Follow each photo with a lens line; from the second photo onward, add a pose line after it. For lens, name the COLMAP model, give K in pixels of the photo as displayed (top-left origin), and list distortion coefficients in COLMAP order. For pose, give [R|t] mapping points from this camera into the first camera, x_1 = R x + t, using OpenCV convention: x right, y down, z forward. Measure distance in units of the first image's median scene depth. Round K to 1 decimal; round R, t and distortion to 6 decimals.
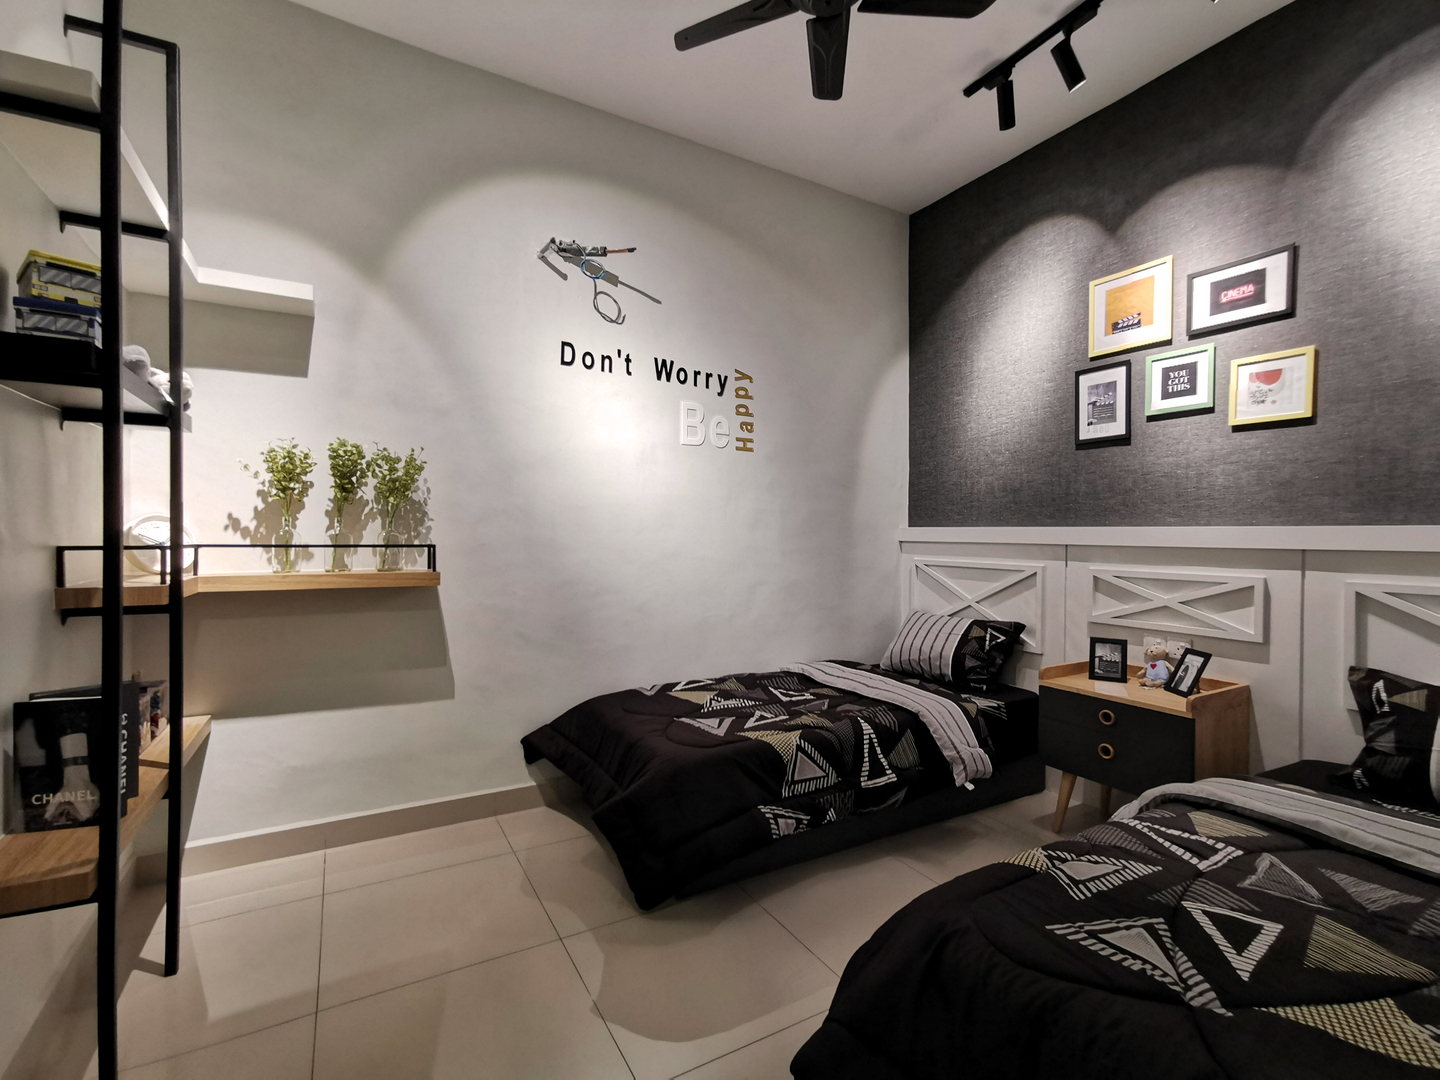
lens RADIAL K [[675.4, 0, 720.0], [0, 675.4, 540.0], [0, 0, 1]] dist [-0.029385, 0.033904]
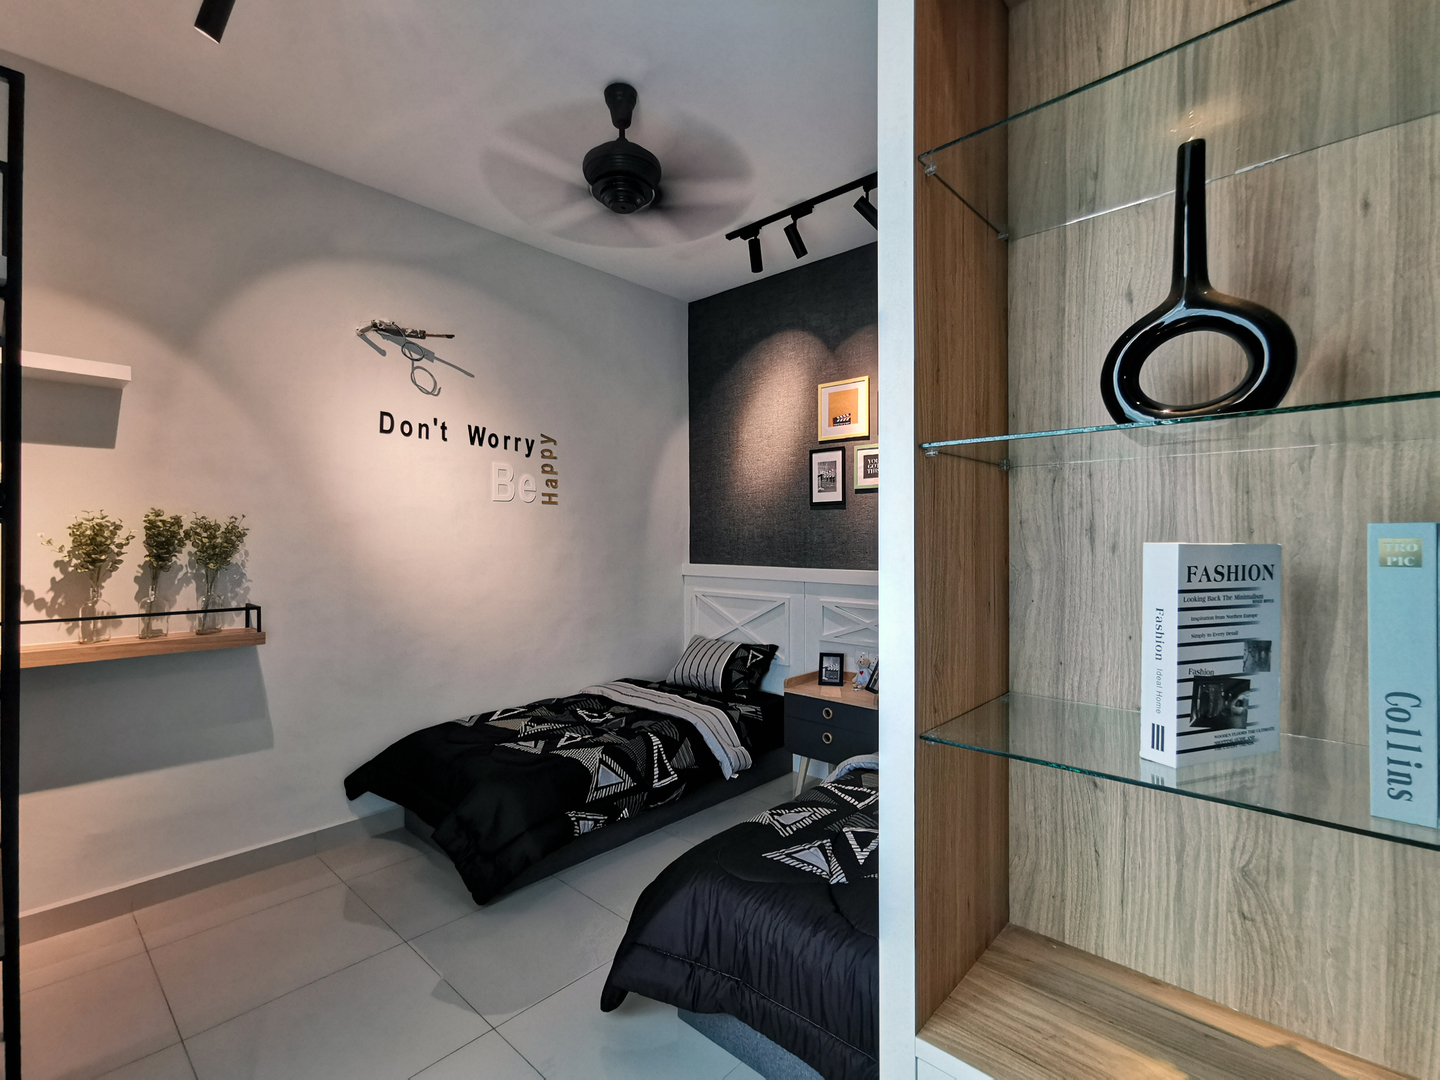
lens RADIAL K [[673.8, 0, 726.6], [0, 673.8, 535.3], [0, 0, 1]] dist [-0.000347, 0.011053]
pose [[0.950791, -0.003762, 0.309809, -0.040354], [0.009116, 0.999833, -0.015839, -0.071464], [-0.309698, 0.017884, 0.950667, -0.227162]]
